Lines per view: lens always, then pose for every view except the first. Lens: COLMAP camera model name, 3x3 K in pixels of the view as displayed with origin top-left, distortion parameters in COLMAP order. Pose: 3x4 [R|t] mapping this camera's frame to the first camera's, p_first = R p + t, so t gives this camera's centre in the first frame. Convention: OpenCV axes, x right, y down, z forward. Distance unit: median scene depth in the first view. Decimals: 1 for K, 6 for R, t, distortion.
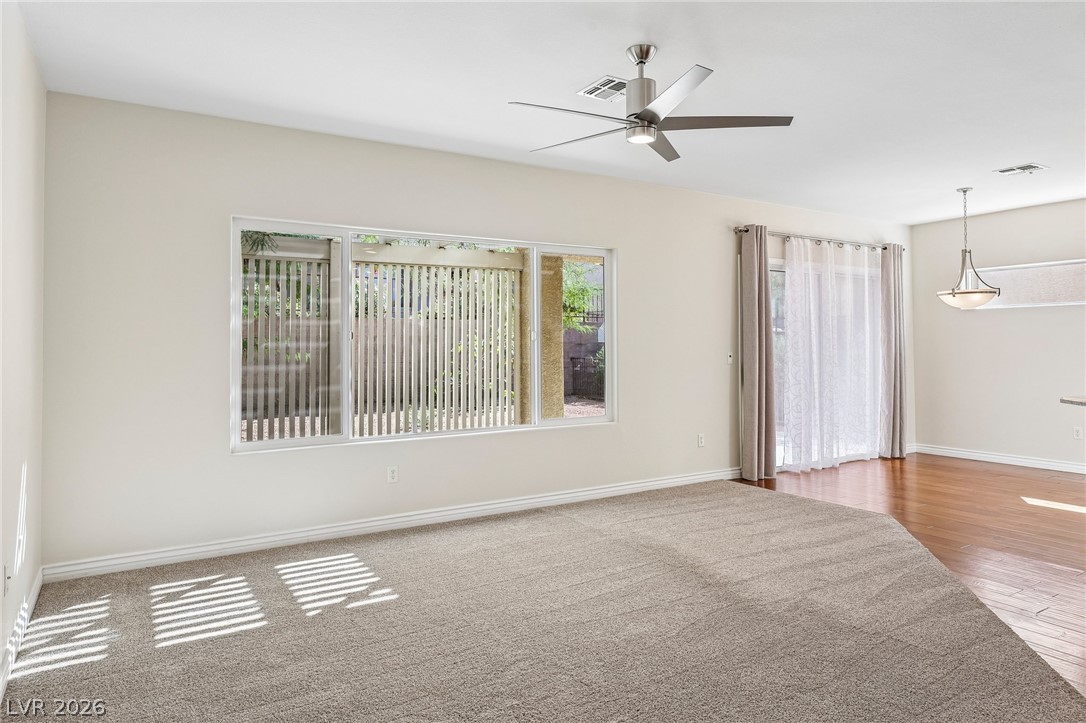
lens RADIAL K [[657.9, 0, 564.1], [0, 657.9, 337.4], [0, 0, 1]] dist [0.009884, 0.002330]
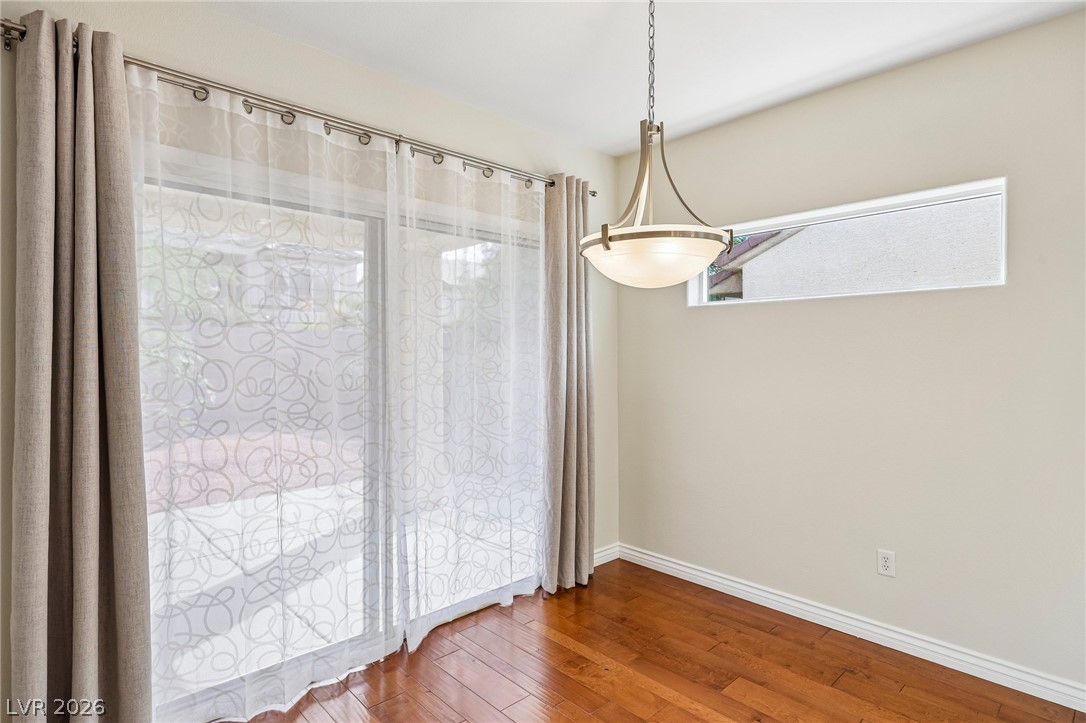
lens RADIAL K [[566.5, 0, 543.3], [0, 566.5, 361.9], [0, 0, 1]] dist [-0.004552, -0.000375]
pose [[0.980429, -0.001286, 0.196868, 0.398328], [-0.004362, 0.999591, 0.028254, -0.009544], [-0.196824, -0.028560, 0.980023, 0.574722]]
